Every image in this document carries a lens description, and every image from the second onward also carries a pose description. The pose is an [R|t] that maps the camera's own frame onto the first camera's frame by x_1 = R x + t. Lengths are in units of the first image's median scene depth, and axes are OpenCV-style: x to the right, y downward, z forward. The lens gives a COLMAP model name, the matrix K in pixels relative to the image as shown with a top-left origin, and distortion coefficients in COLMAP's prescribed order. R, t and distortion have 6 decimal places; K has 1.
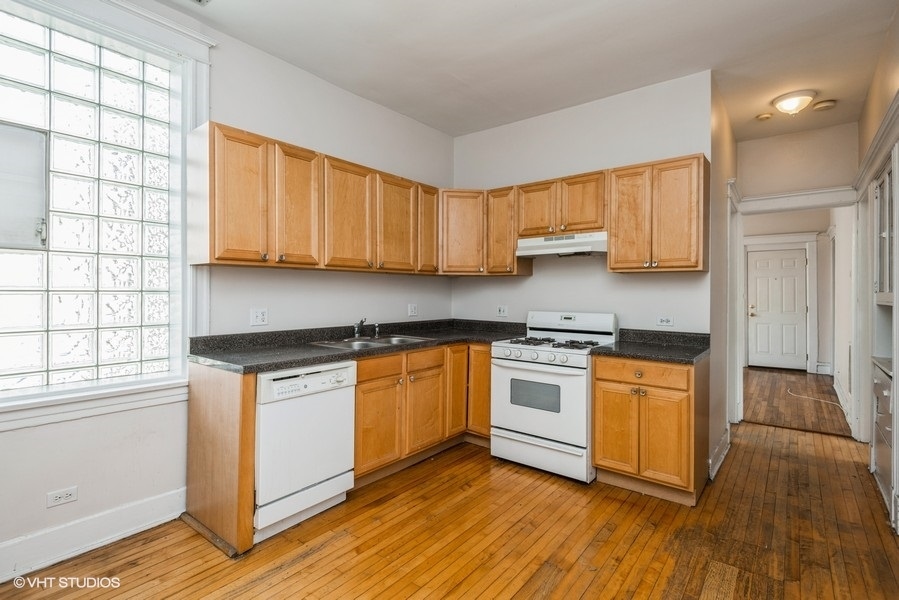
lens RADIAL K [[432.9, 0, 448.2], [0, 432.9, 295.8], [0, 0, 1]] dist [0.025342, -0.000353]
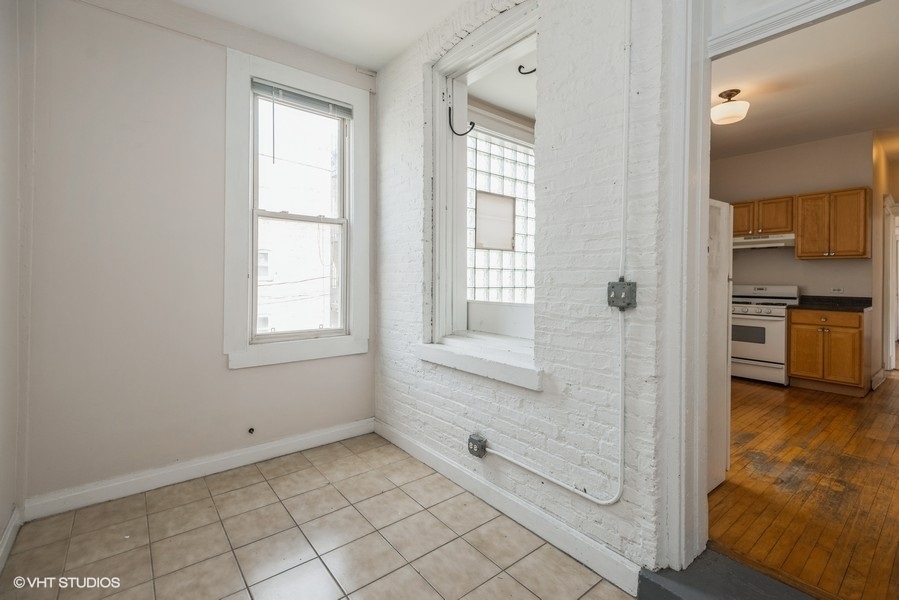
lens RADIAL K [[410.2, 0, 467.5], [0, 410.2, 278.4], [0, 0, 1]] dist [0.023109, -0.001138]
pose [[0.980943, 0.003587, -0.194261, -0.554643], [-0.004505, 0.999981, -0.004283, 0.030935], [0.194242, 0.005076, 0.980941, -0.787341]]
